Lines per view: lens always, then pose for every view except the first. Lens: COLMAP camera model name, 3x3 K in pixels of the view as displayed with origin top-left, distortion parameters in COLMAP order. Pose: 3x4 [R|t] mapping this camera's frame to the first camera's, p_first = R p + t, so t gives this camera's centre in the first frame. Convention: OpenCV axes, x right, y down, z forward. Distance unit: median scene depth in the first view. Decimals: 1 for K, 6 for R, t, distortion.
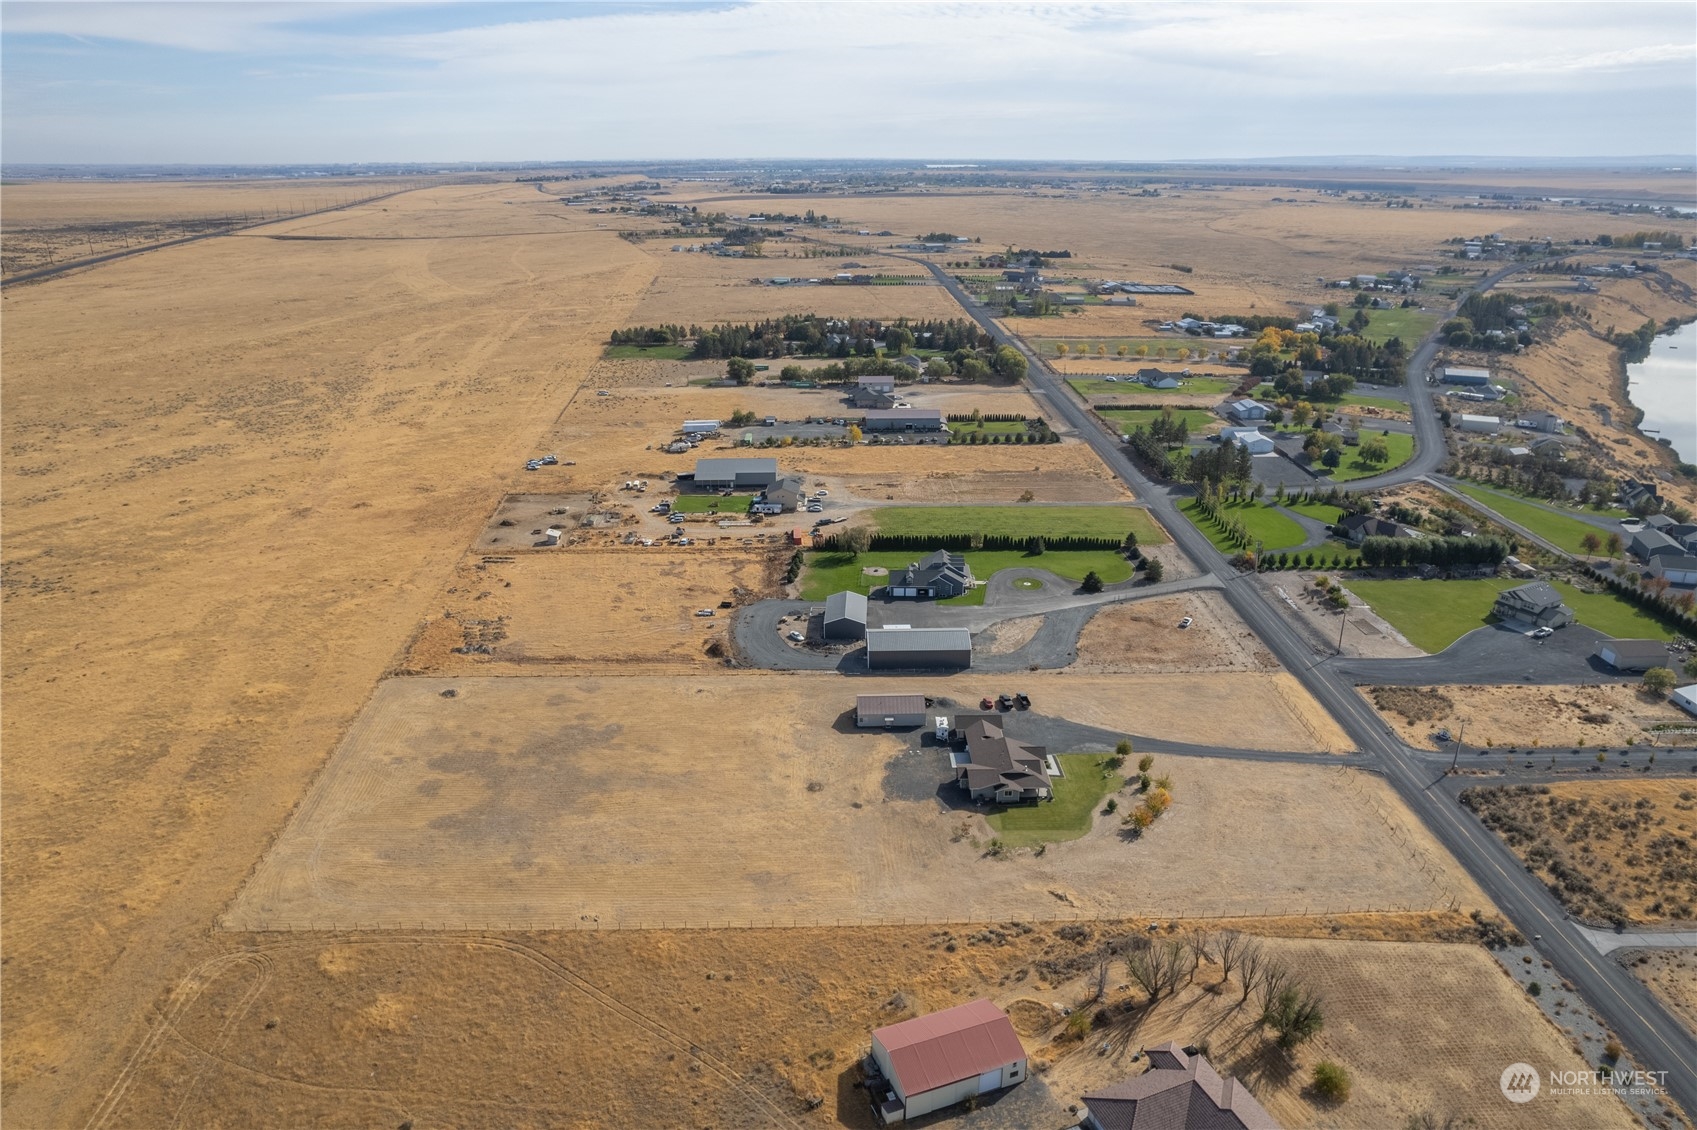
lens RADIAL K [[1095.8, 0, 837.3], [0, 1095.8, 552.5], [0, 0, 1]] dist [-0.067142, 0.051806]
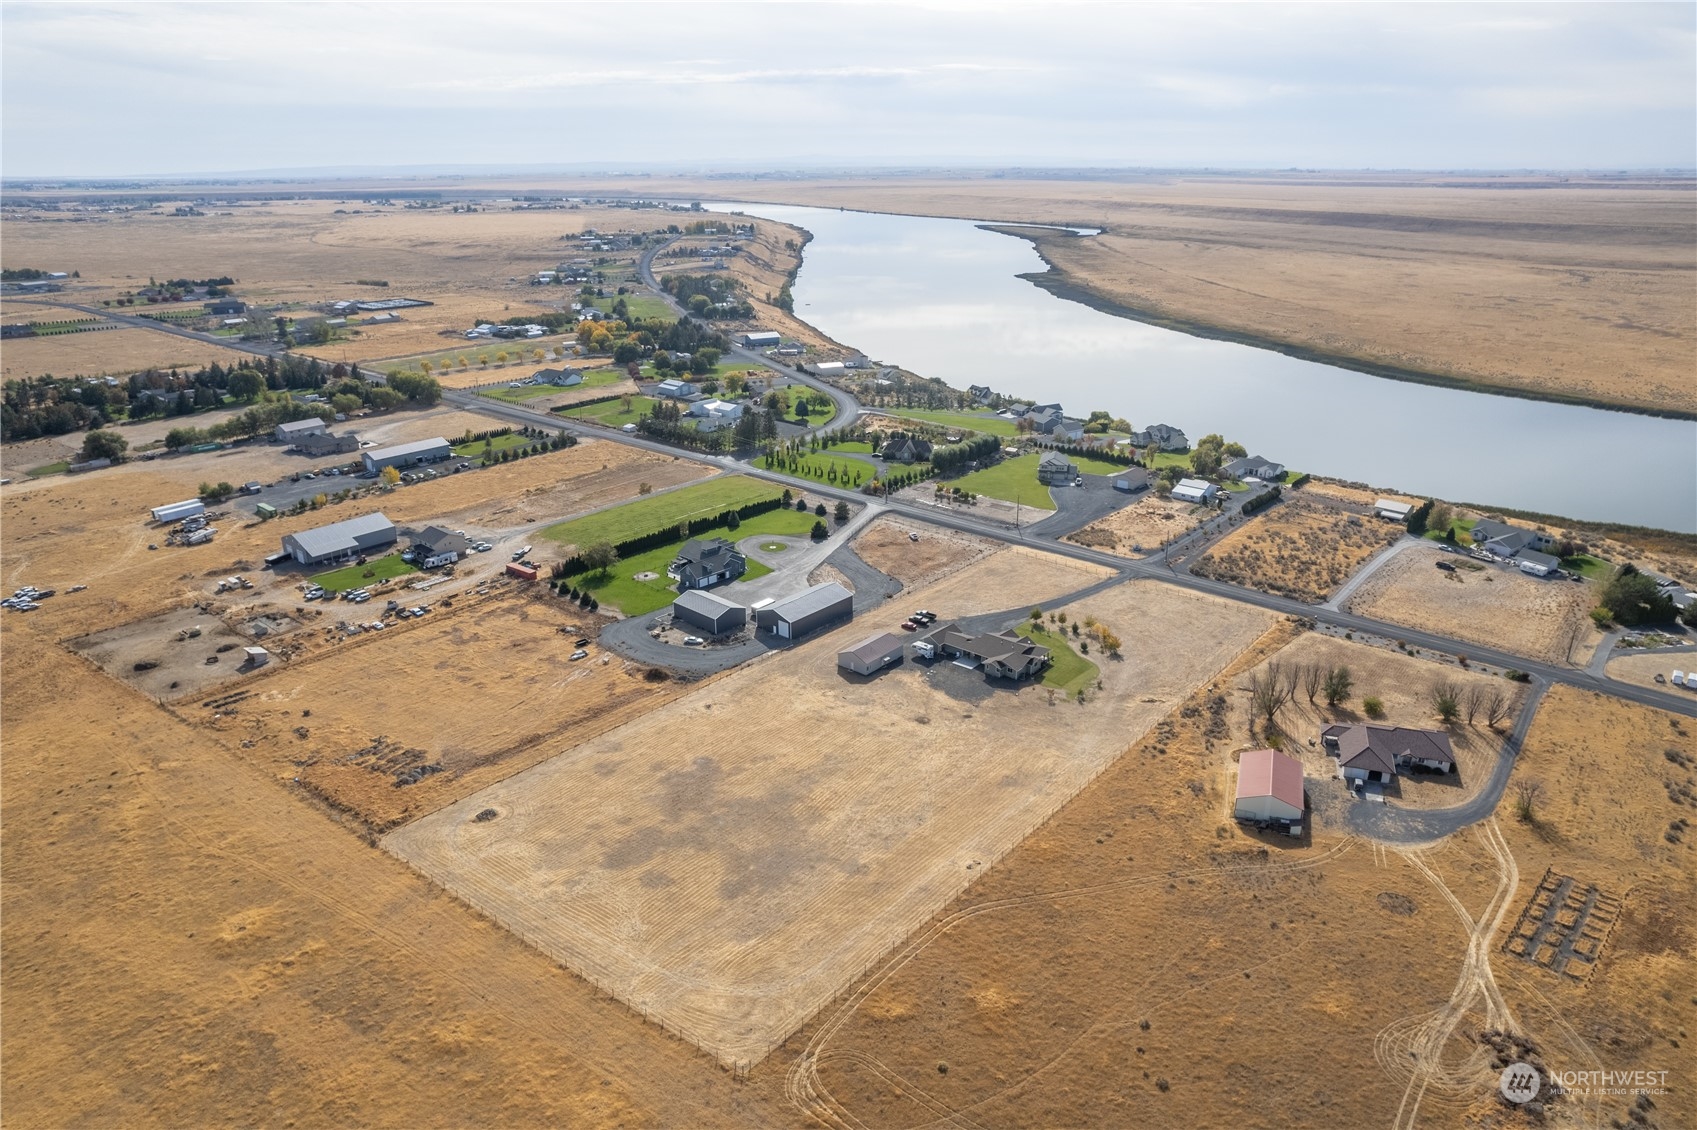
lens RADIAL K [[1095.8, 0, 847.8], [0, 1095.8, 566.1], [0, 0, 1]] dist [-0.067142, 0.051806]
pose [[0.661120, -0.261892, 0.703089, -0.635049], [0.260336, 0.958953, 0.112403, -0.065444], [-0.703666, 0.108727, 0.702162, 0.187967]]
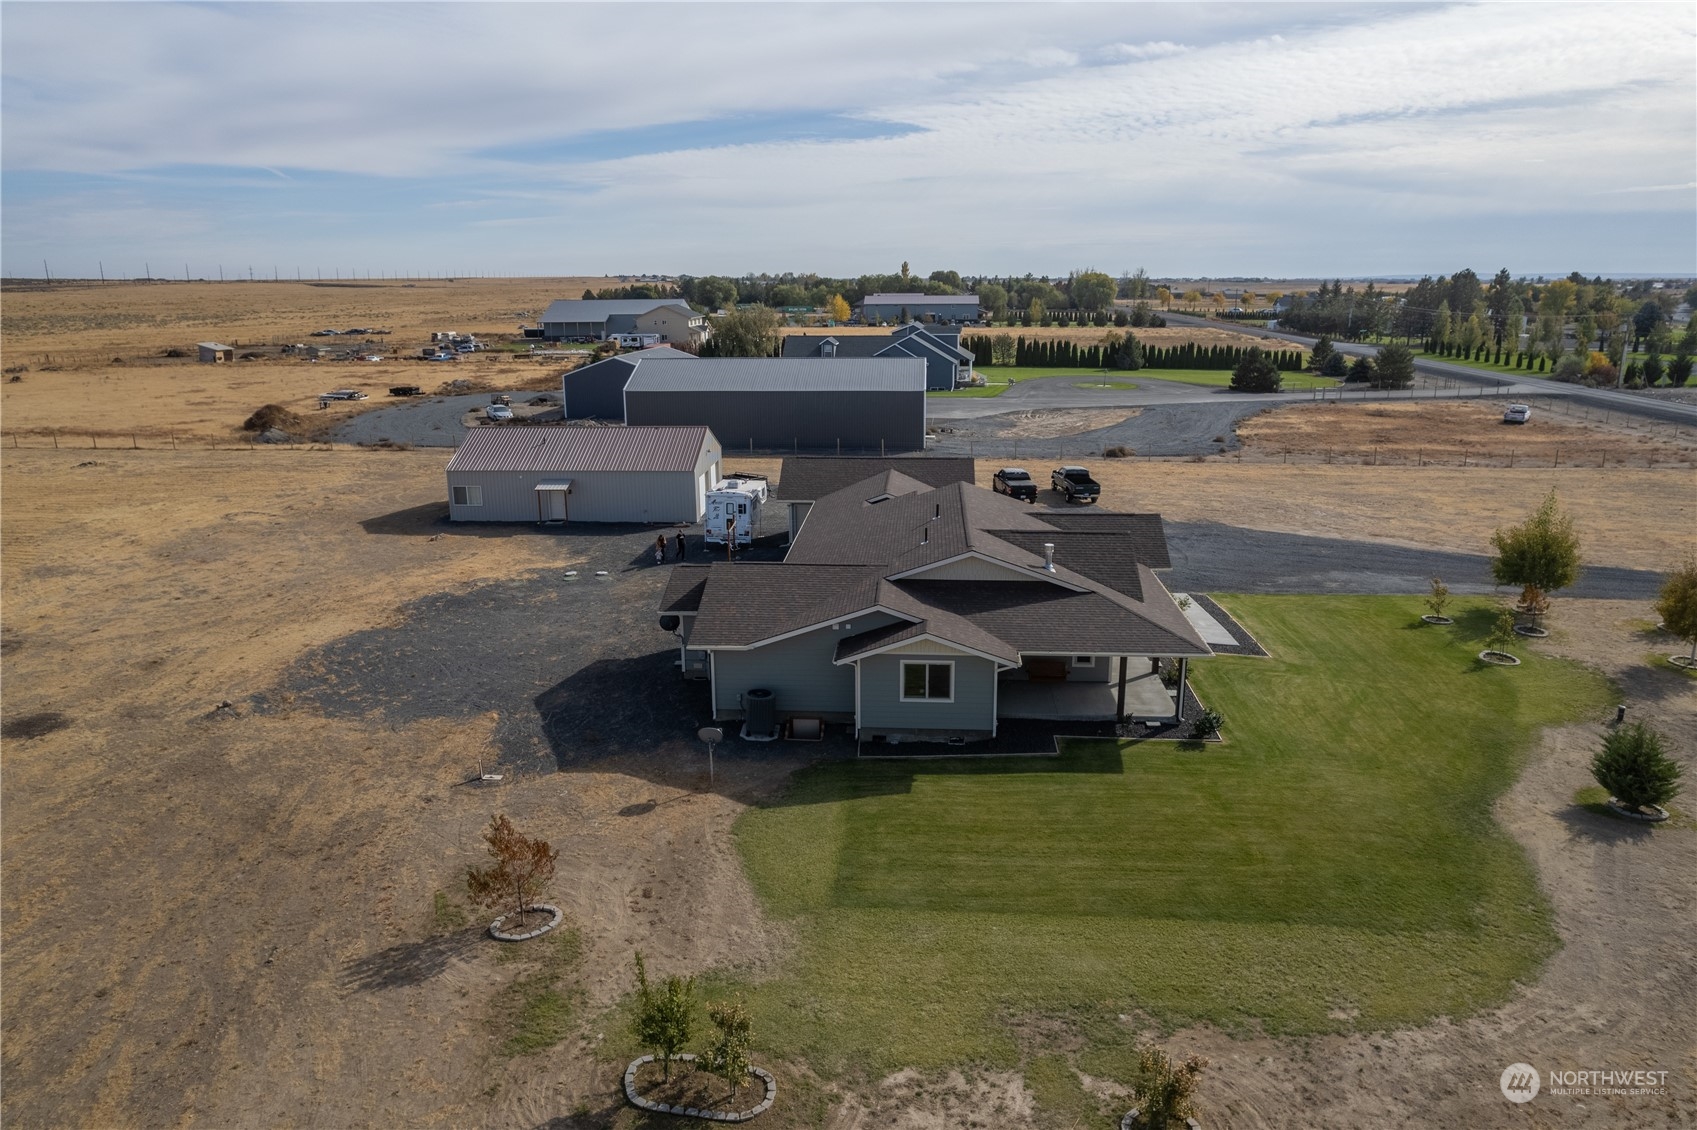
lens RADIAL K [[1095.8, 0, 847.5], [0, 1095.8, 568.0], [0, 0, 1]] dist [-0.067142, 0.051806]
pose [[0.997085, 0.023021, -0.072745, 0.117034], [-0.029709, 0.995294, -0.092238, 0.164159], [0.070279, 0.094131, 0.993076, 0.630089]]
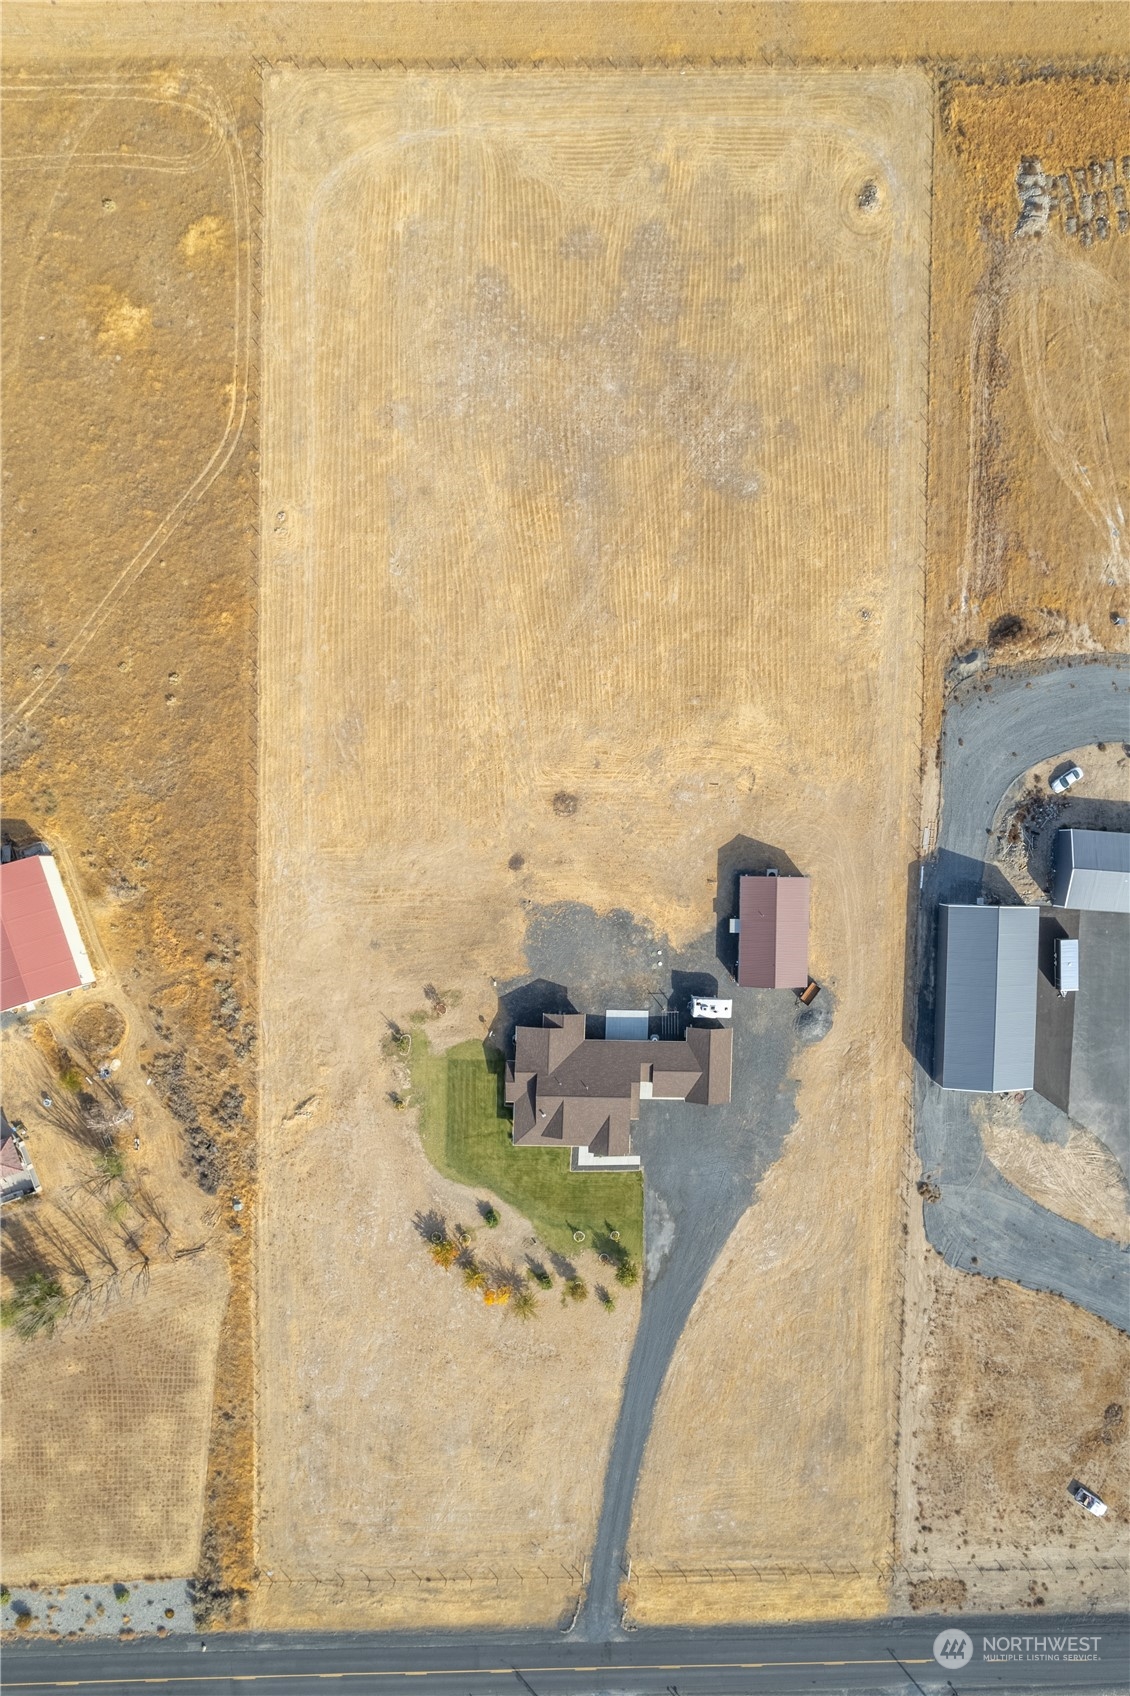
lens RADIAL K [[1095.2, 0, 579.1], [0, 1095.2, 838.2], [0, 0, 1]] dist [-0.067142, 0.051806]
pose [[-0.035245, 0.999231, 0.017206, -0.008433], [-0.399698, -0.029874, 0.916160, -0.321432], [0.915969, 0.025413, 0.400443, 0.565716]]
